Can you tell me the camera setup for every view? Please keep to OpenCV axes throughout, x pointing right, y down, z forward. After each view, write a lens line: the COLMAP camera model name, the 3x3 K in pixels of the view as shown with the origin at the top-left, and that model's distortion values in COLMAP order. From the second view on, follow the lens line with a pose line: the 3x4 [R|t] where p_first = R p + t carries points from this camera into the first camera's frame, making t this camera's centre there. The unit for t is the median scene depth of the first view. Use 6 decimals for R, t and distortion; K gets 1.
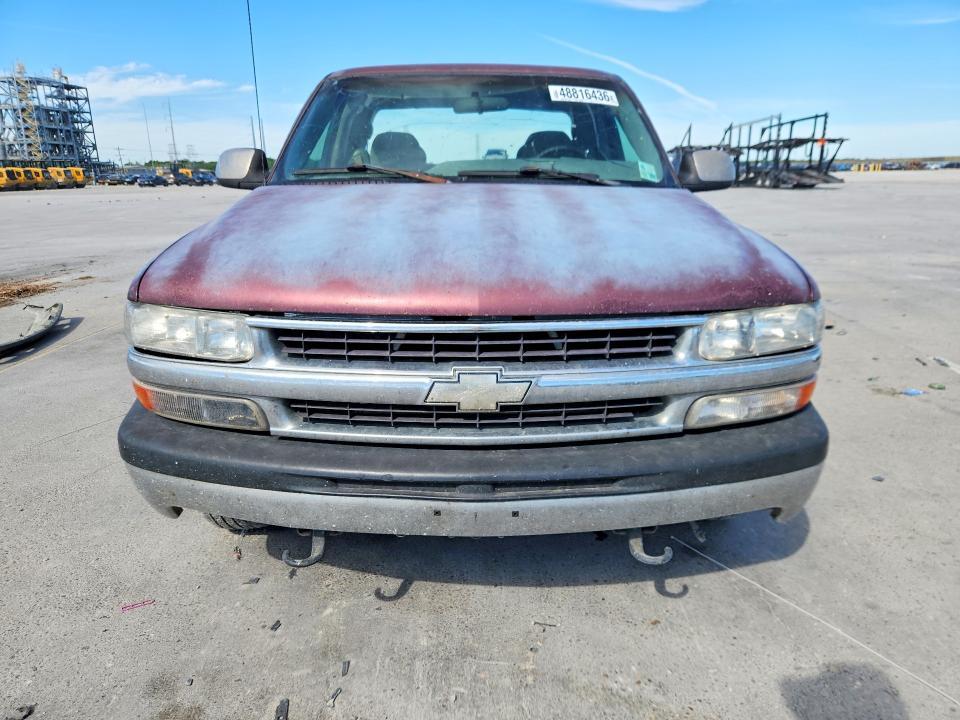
lens RADIAL K [[715.7, 0, 480.0], [0, 715.7, 360.0], [0, 0, 1]] dist [0.085798, -0.087299]
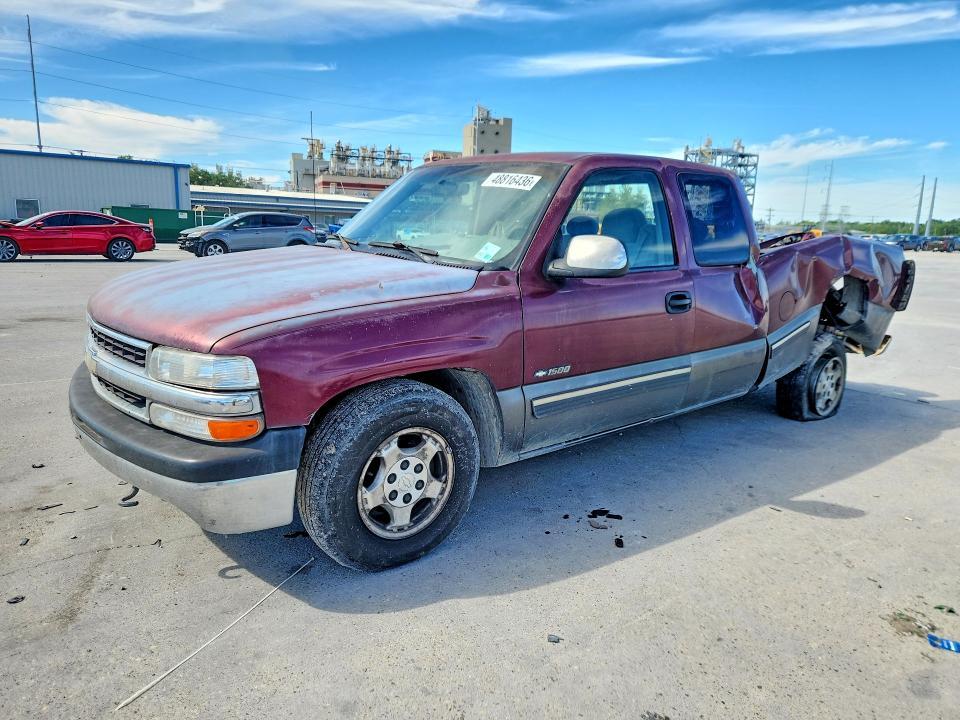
lens RADIAL K [[715.7, 0, 480.0], [0, 715.7, 360.0], [0, 0, 1]] dist [0.085798, -0.087299]
pose [[0.561924, 0.190092, -0.805051, 0.164228], [-0.248196, 0.967140, 0.055125, -0.024927], [0.789076, 0.168834, 0.590639, 0.059660]]
